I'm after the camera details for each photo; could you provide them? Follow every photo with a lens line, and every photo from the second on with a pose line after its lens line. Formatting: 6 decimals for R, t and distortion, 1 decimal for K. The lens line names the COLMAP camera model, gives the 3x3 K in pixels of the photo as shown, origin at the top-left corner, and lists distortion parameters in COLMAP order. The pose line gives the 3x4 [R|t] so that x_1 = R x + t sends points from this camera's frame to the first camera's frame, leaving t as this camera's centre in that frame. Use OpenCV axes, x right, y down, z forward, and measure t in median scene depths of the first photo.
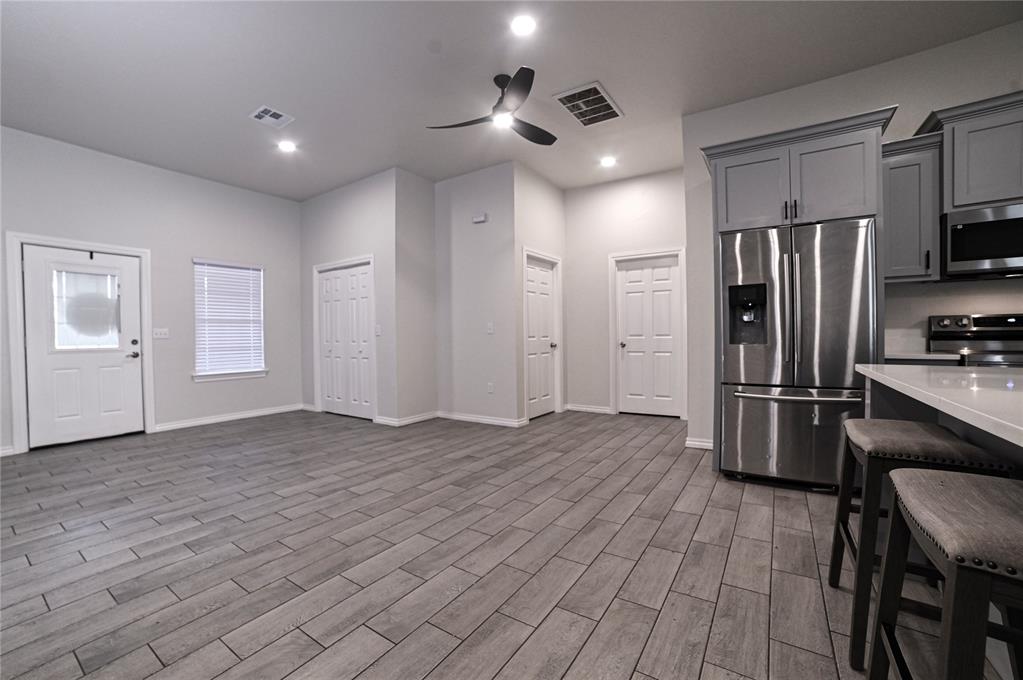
lens RADIAL K [[425.1, 0, 504.4], [0, 425.1, 338.5], [0, 0, 1]] dist [-0.078290, 0.025500]
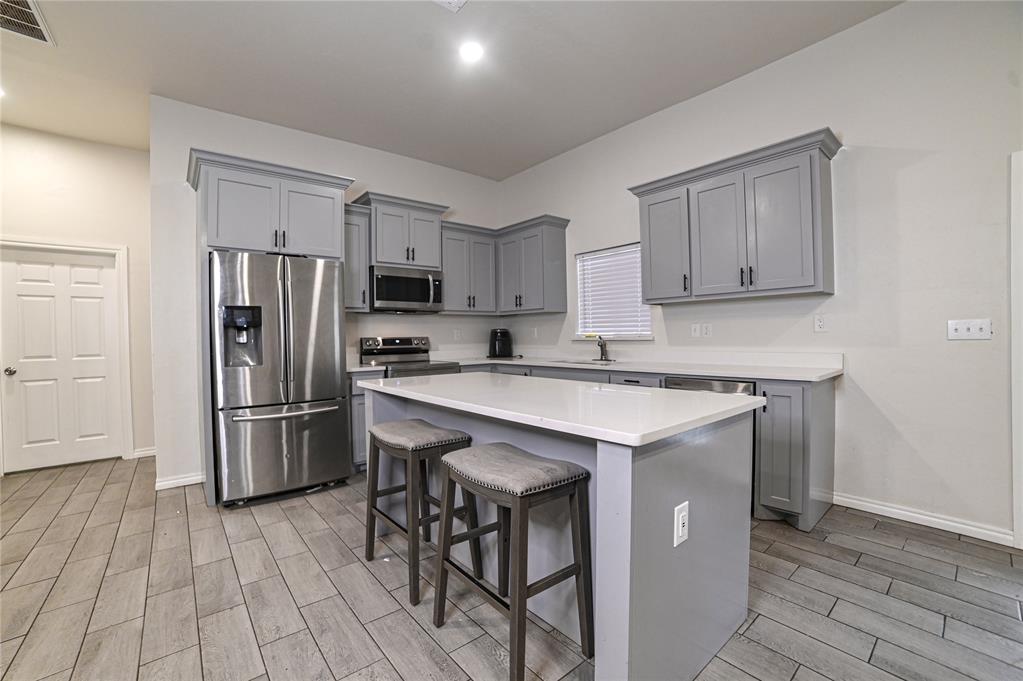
lens RADIAL K [[431.5, 0, 500.7], [0, 431.5, 335.6], [0, 0, 1]] dist [-0.113910, 0.039387]
pose [[0.293502, 0.009188, 0.955914, -0.165140], [0.021033, 0.999650, -0.016066, -0.028294], [-0.955727, 0.024821, 0.293206, 0.120280]]
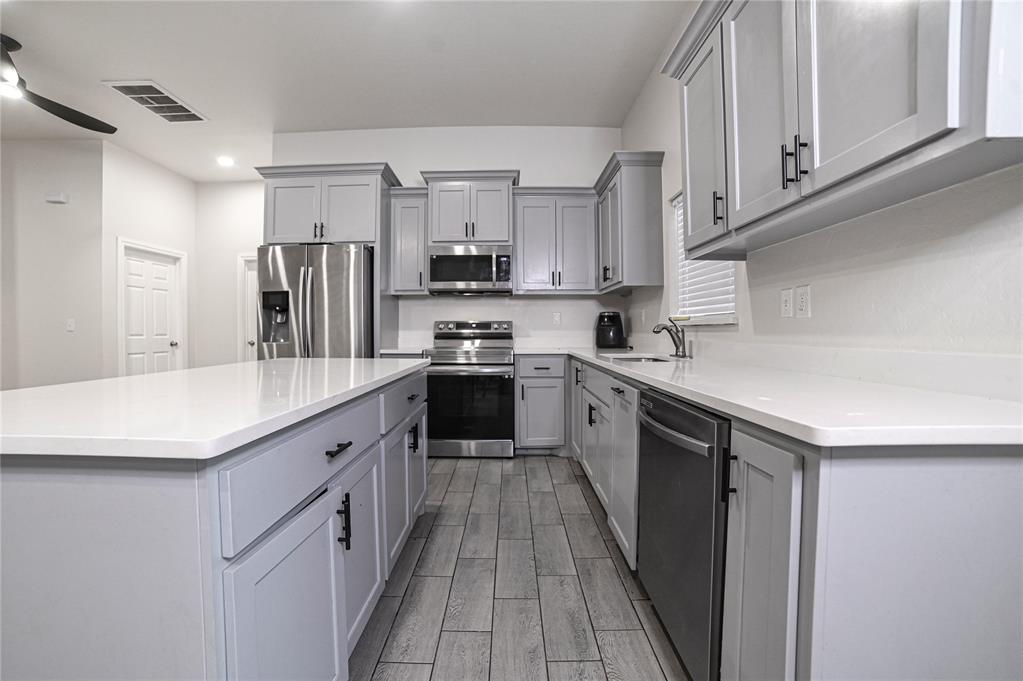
lens RADIAL K [[423.8, 0, 507.9], [0, 423.8, 332.9], [0, 0, 1]] dist [-0.110575, 0.032638]
pose [[0.831903, 0.007591, 0.554870, 0.461678], [-0.002860, 0.999952, -0.009393, -0.004385], [-0.554914, 0.006227, 0.831884, -0.289073]]
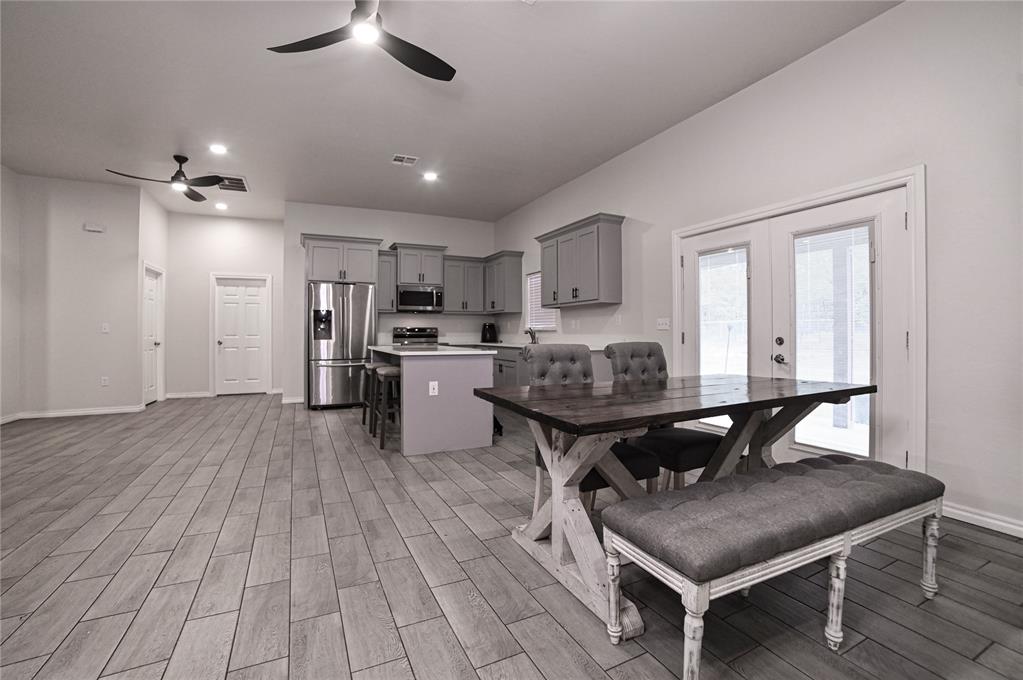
lens RADIAL K [[431.5, 0, 500.7], [0, 431.5, 335.1], [0, 0, 1]] dist [-0.113910, 0.039387]
pose [[0.509198, 0.007114, 0.860620, -0.689050], [0.002645, 0.999948, -0.009830, 0.013409], [-0.860645, 0.007282, 0.509153, -0.726806]]
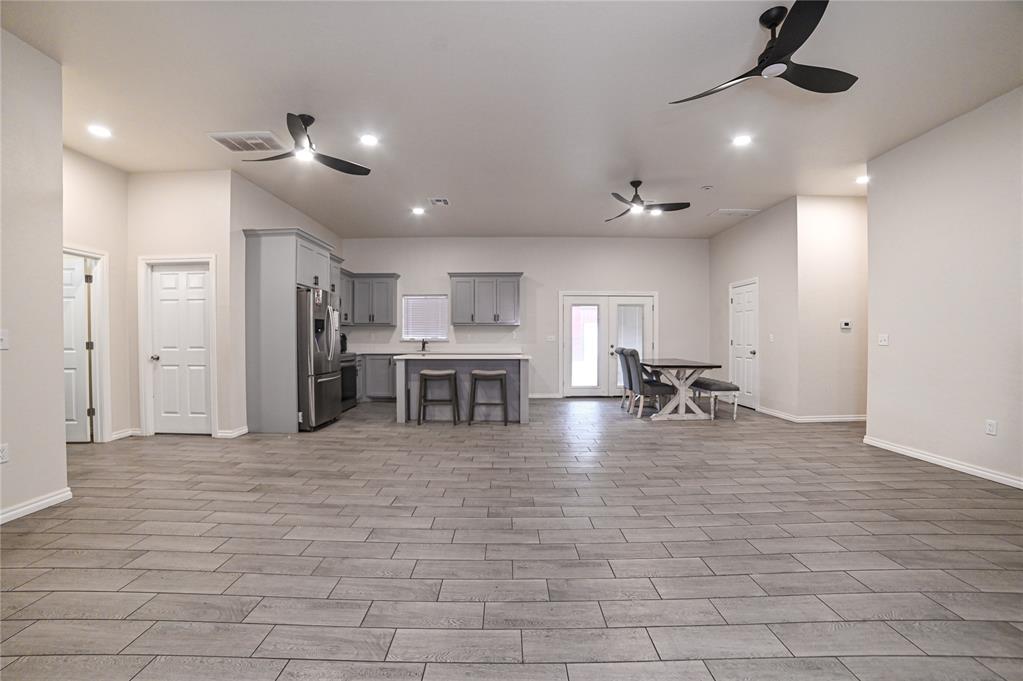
lens RADIAL K [[431.5, 0, 500.7], [0, 431.5, 335.6], [0, 0, 1]] dist [-0.113910, 0.039387]
pose [[-0.548883, 0.018144, 0.835702, -1.314281], [0.014520, 0.999820, -0.012171, -0.022188], [-0.835773, 0.005455, -0.549048, 1.277944]]
